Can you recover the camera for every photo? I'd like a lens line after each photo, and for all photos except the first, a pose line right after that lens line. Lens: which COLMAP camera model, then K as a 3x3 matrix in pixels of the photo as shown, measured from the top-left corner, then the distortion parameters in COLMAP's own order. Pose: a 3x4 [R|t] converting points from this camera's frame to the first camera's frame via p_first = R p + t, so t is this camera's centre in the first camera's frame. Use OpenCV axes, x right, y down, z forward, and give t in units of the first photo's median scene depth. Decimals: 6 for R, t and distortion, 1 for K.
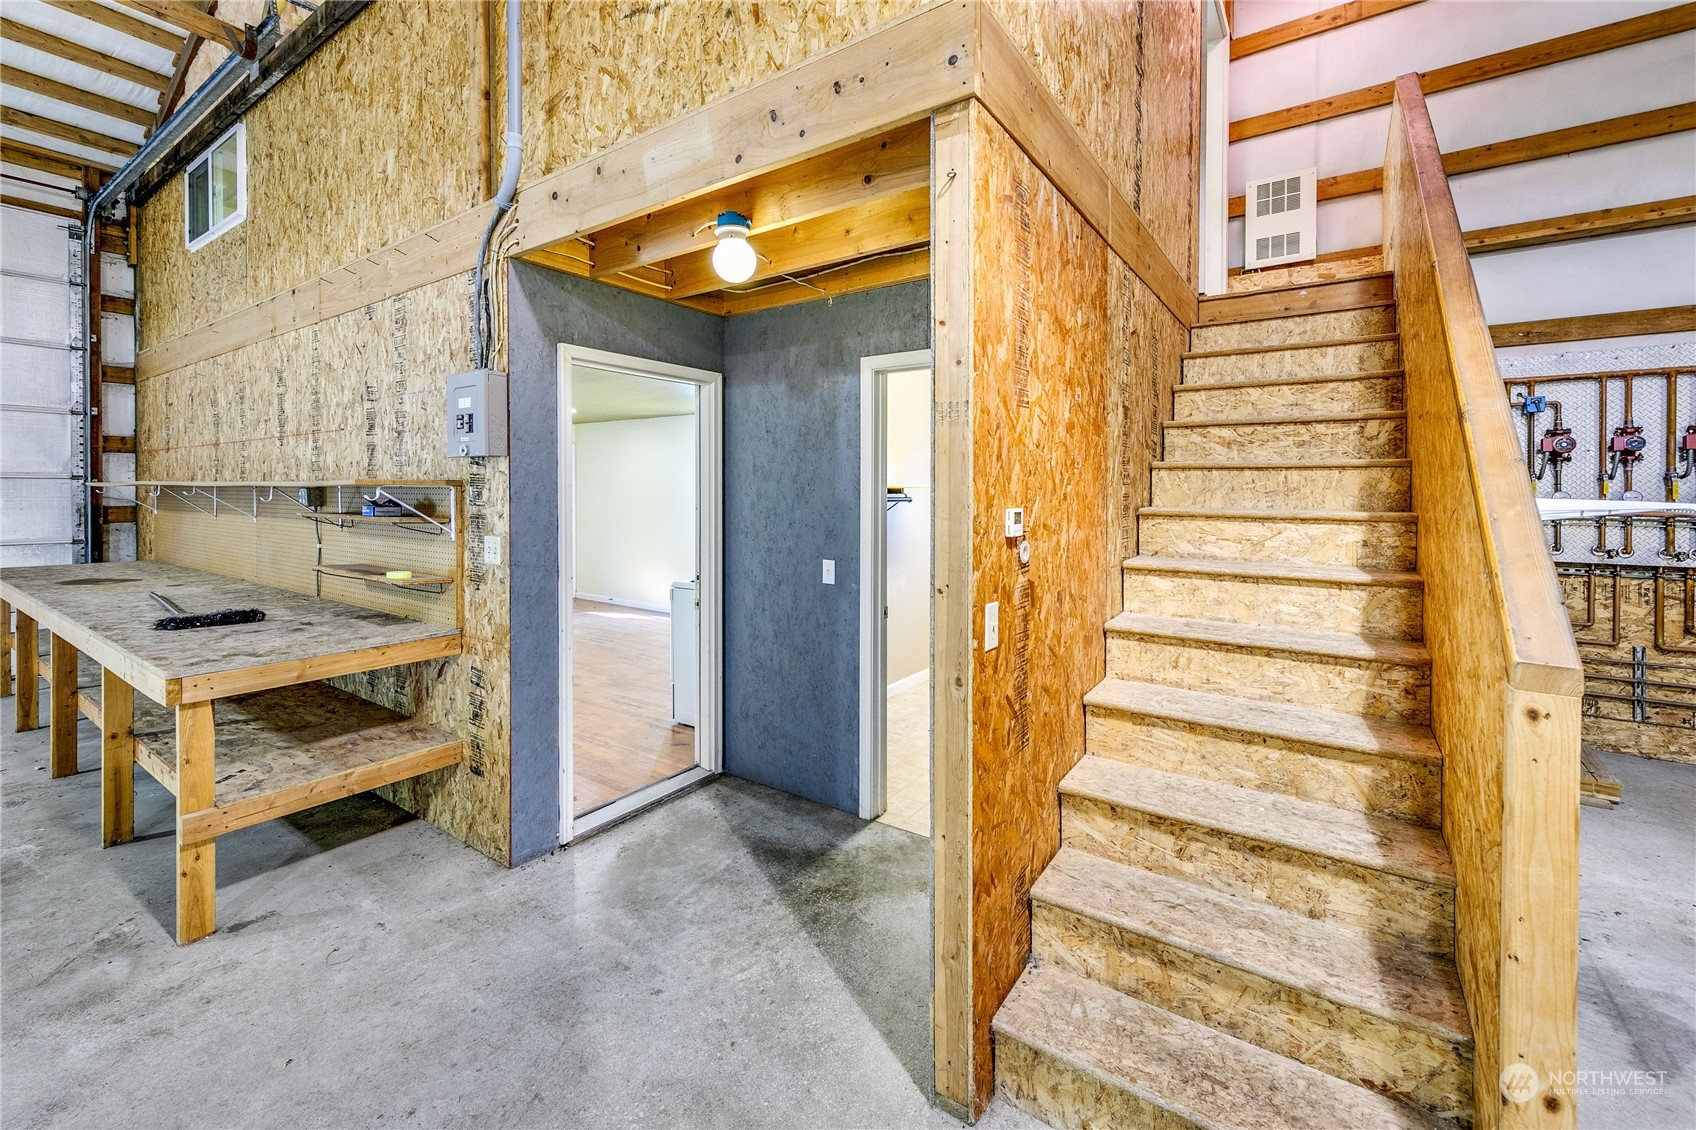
lens RADIAL K [[714.1, 0, 828.8], [0, 714.1, 494.4], [0, 0, 1]] dist [0.005883, 0.000372]
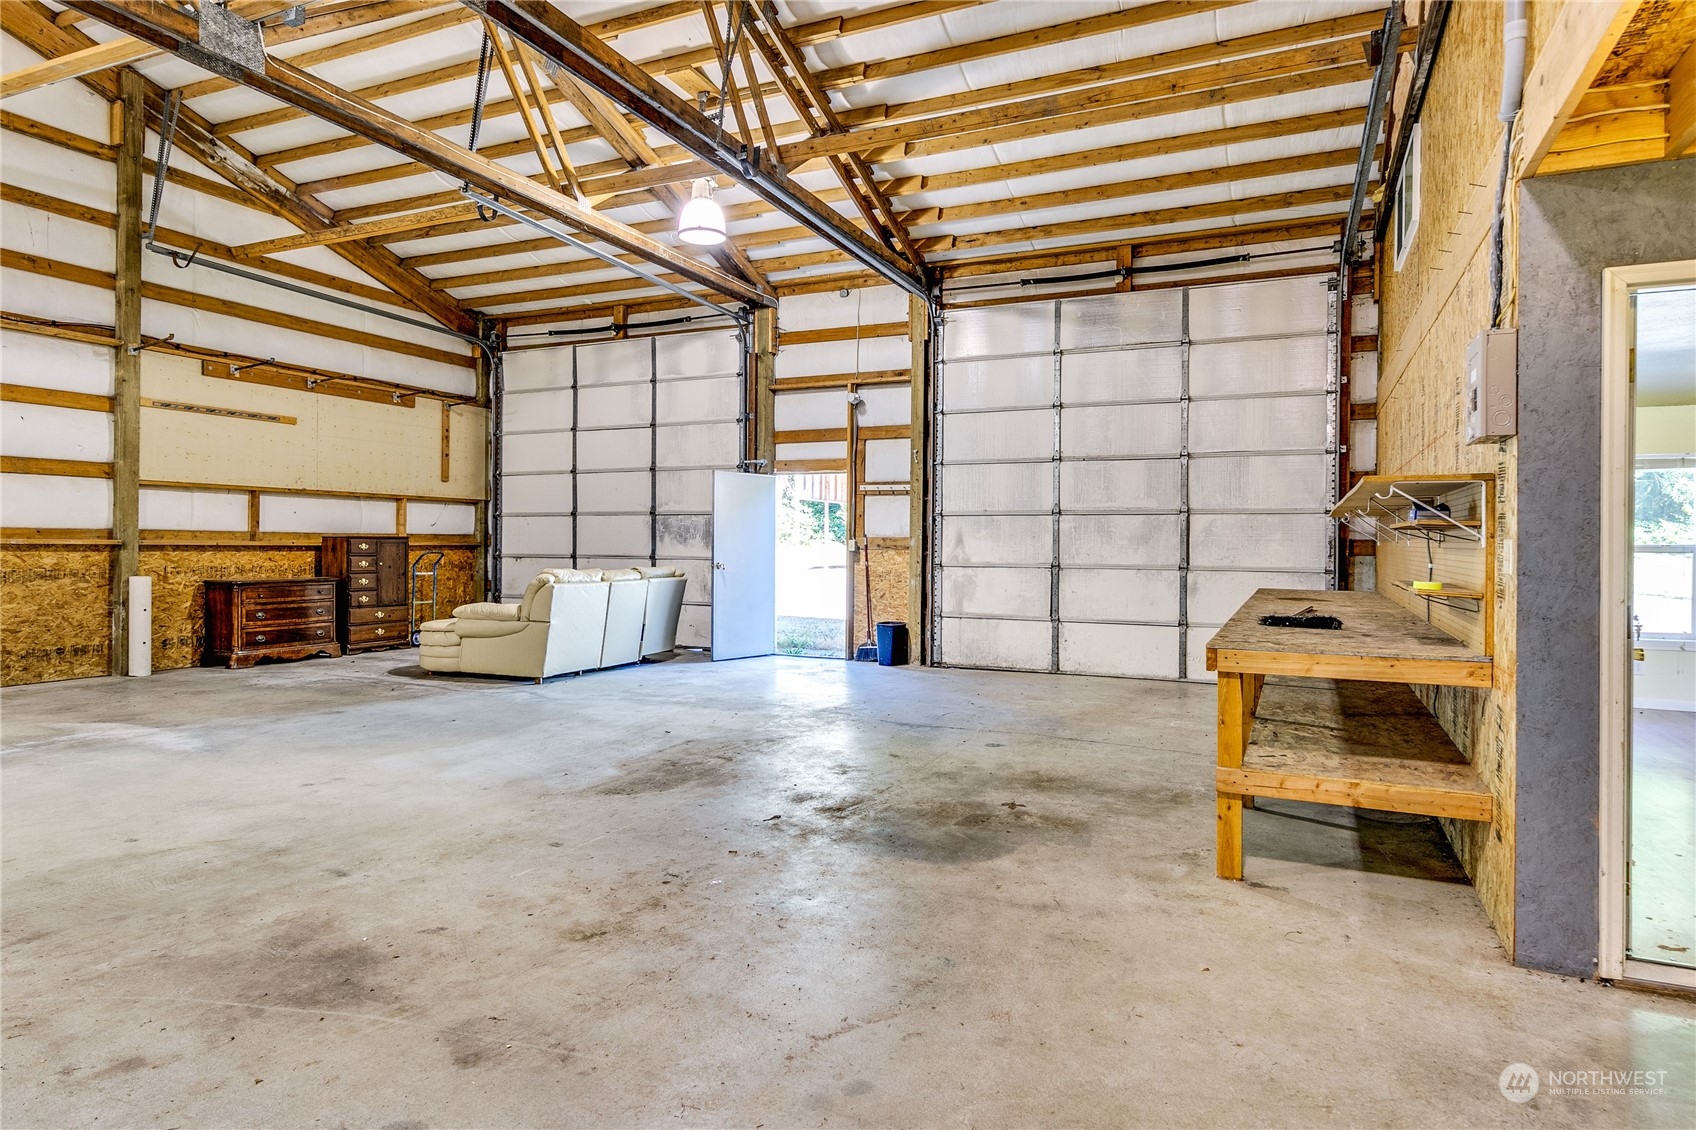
lens RADIAL K [[948.1, 0, 880.6], [0, 948.1, 545.4], [0, 0, 1]] dist [0.006048, -0.002579]
pose [[0.205715, 0.000718, -0.978612, 0.357000], [-0.013235, 0.999910, -0.002049, 0.066704], [0.978522, 0.013373, 0.205706, 0.093435]]
